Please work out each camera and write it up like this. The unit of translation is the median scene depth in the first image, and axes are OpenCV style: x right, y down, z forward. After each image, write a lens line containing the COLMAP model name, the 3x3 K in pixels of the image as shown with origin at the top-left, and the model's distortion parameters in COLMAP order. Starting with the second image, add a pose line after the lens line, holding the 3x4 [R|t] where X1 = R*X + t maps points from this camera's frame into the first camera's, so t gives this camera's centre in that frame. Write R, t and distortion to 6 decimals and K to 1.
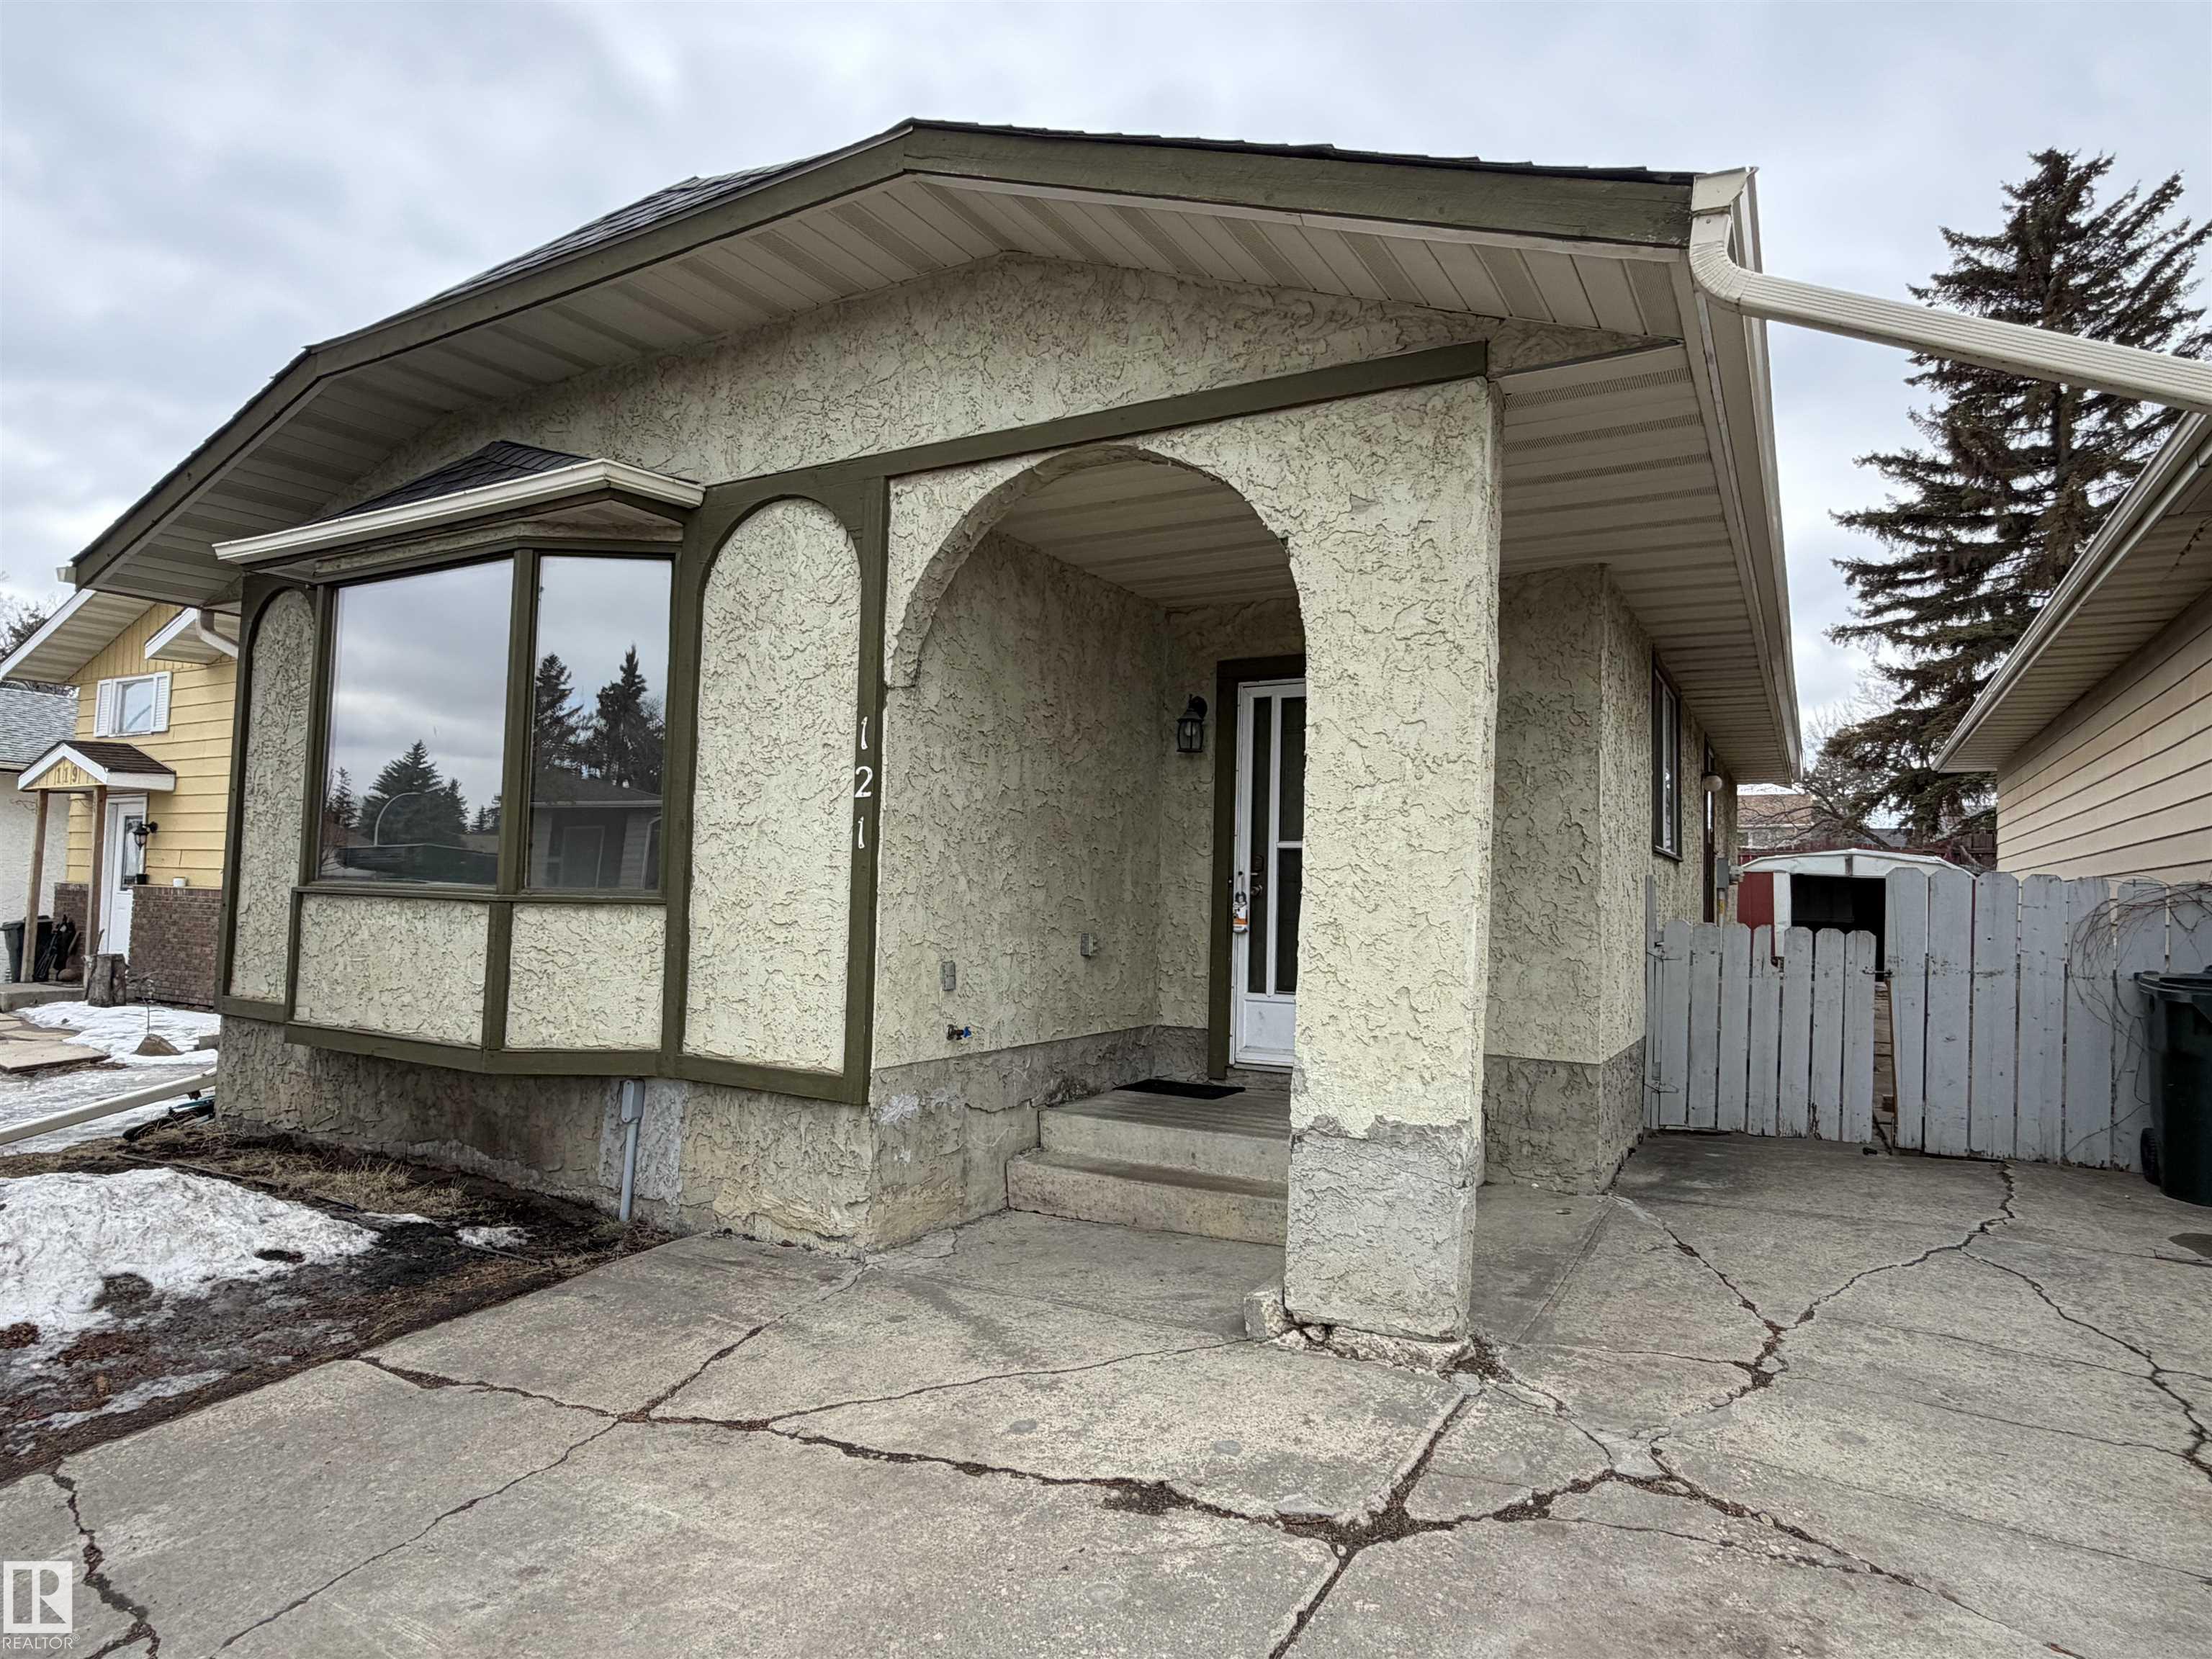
lens RADIAL K [[1249.5, 0, 1103.9], [0, 1249.5, 842.8], [0, 0, 1]] dist [-0.001733, 0.001825]
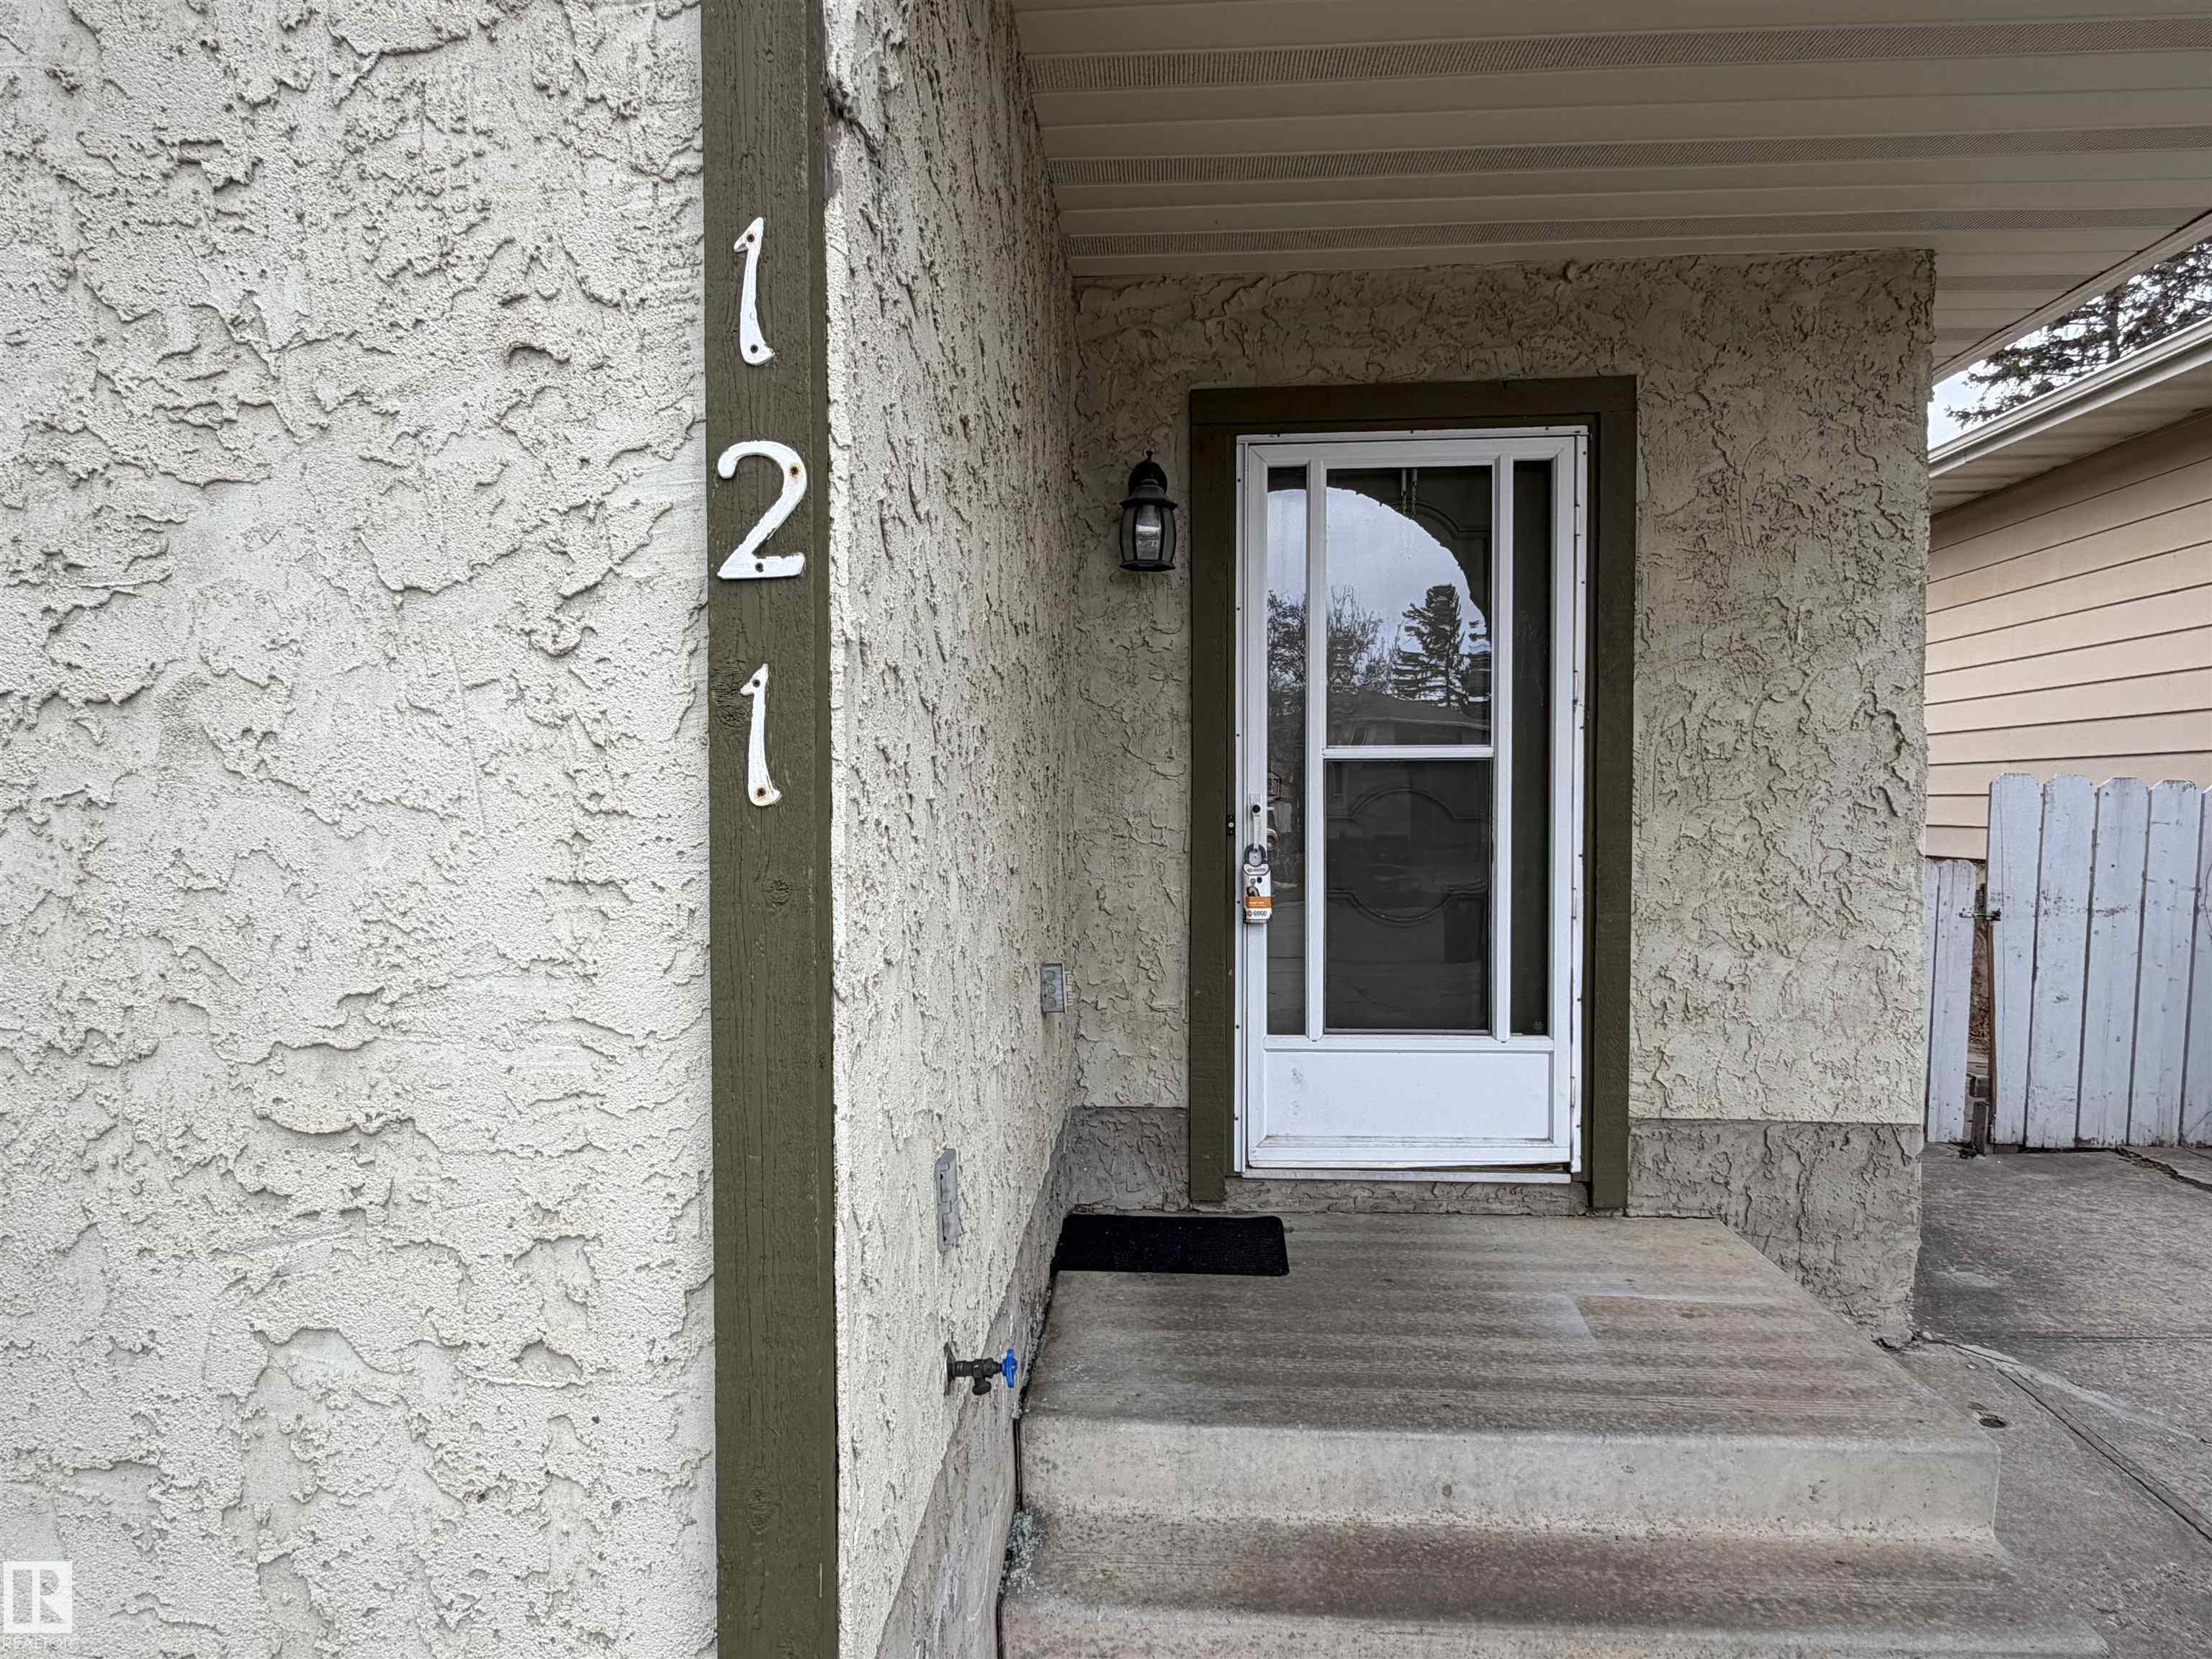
lens RADIAL K [[1249.5, 0, 1093.5], [0, 1249.5, 835.7], [0, 0, 1]] dist [-0.001733, 0.001825]
pose [[0.899942, -0.040742, 0.434102, -0.179265], [0.007560, 0.996933, 0.077893, -0.005452], [-0.435944, -0.066818, 0.897490, 0.576431]]
